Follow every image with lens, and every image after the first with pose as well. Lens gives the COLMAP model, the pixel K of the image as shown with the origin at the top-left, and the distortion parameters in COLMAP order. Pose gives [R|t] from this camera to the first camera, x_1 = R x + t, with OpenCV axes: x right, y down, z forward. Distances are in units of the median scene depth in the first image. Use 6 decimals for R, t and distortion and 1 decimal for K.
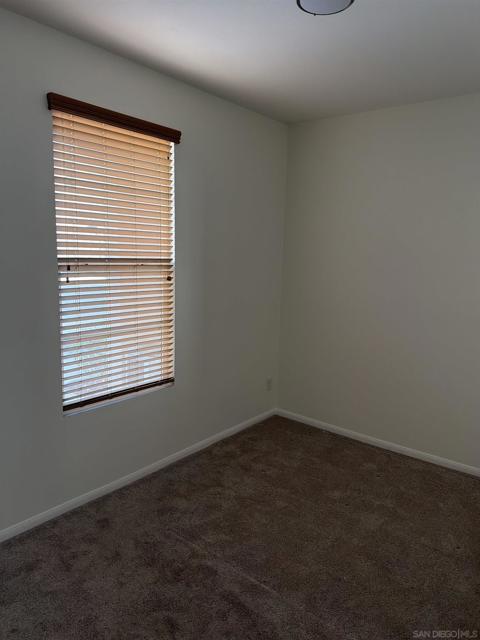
lens RADIAL K [[444.7, 0, 245.0], [0, 444.7, 318.3], [0, 0, 1]] dist [0.052004, -0.067279]
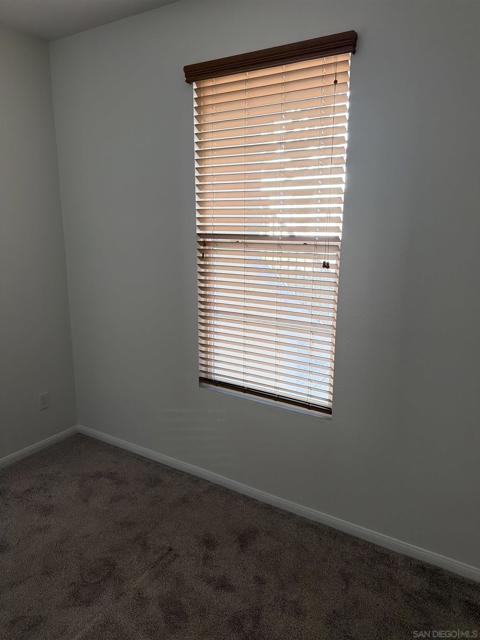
lens RADIAL K [[444.7, 0, 245.0], [0, 444.7, 318.3], [0, 0, 1]] dist [0.052004, -0.067279]
pose [[0.139508, 0.181091, -0.973521, 0.524028], [-0.155610, 0.974930, 0.159053, -0.104925], [0.977918, 0.129300, 0.164190, 0.817181]]
